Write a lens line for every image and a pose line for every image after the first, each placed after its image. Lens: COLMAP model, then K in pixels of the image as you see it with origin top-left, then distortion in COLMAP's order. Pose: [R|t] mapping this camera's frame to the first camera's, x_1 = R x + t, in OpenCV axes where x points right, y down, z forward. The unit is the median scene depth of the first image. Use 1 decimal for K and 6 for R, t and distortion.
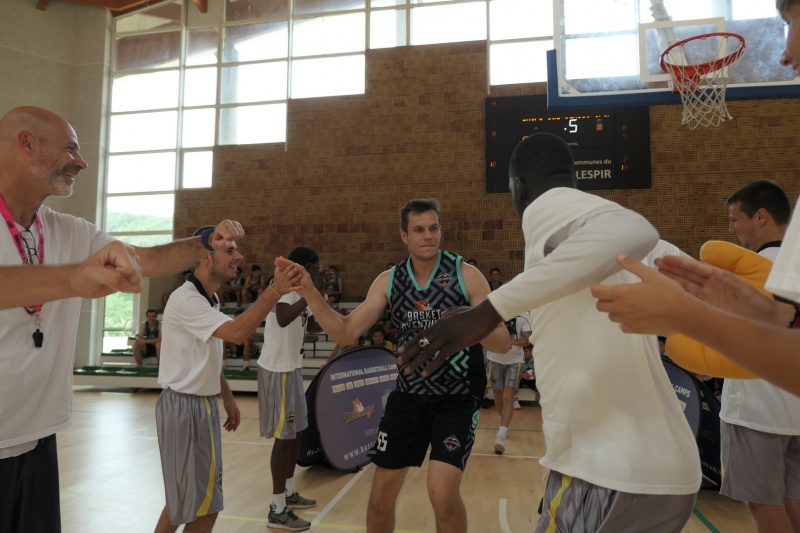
lens RADIAL K [[569.8, 0, 398.1], [0, 569.8, 268.2], [0, 0, 1]] dist [-0.005626, -0.000925]
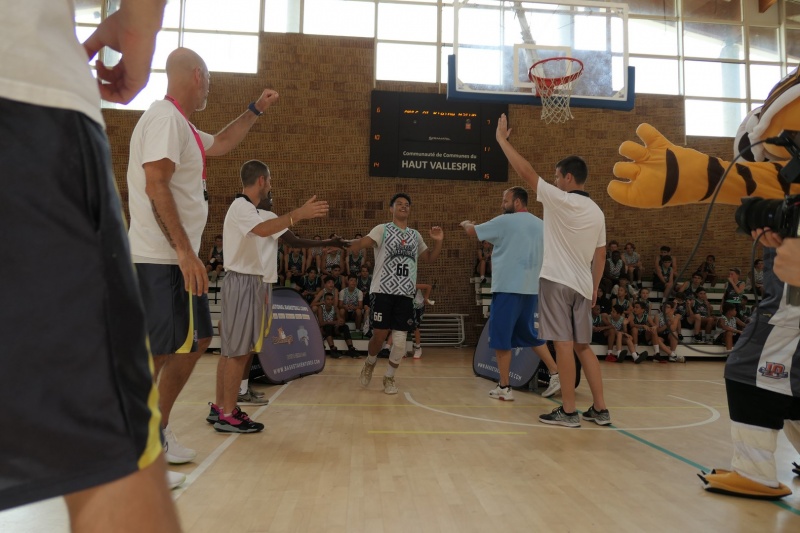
lens RADIAL K [[569.8, 0, 401.6], [0, 569.8, 267.6], [0, 0, 1]] dist [-0.005626, -0.000925]
pose [[0.967429, 0.034868, 0.250729, -0.055140], [-0.037123, 0.999302, 0.004270, 0.037778], [-0.250405, -0.013438, 0.968048, -0.088726]]
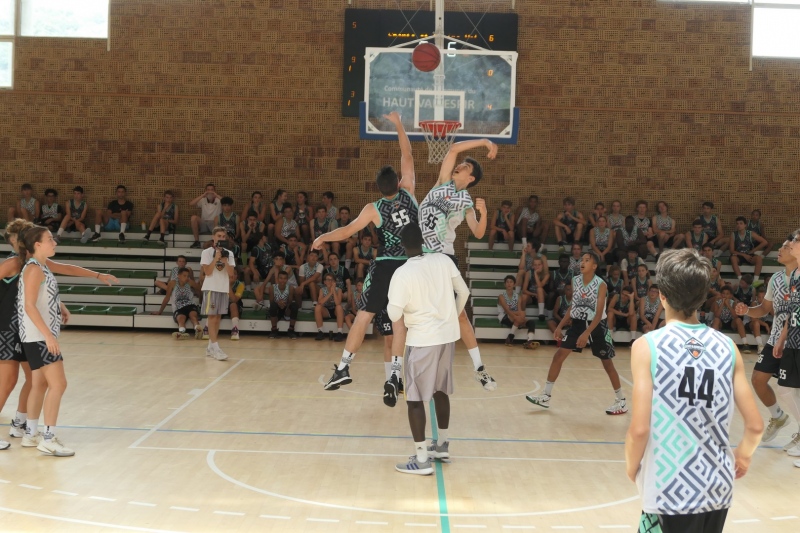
lens RADIAL K [[1104.5, 0, 400.5], [0, 1104.5, 264.0], [0, 0, 1]] dist [-0.014262, 0.000000]
pose [[0.984393, 0.016659, 0.175196, -0.057425], [-0.037616, 0.992421, 0.116988, -0.107480], [-0.171919, -0.121752, 0.977558, -0.749854]]
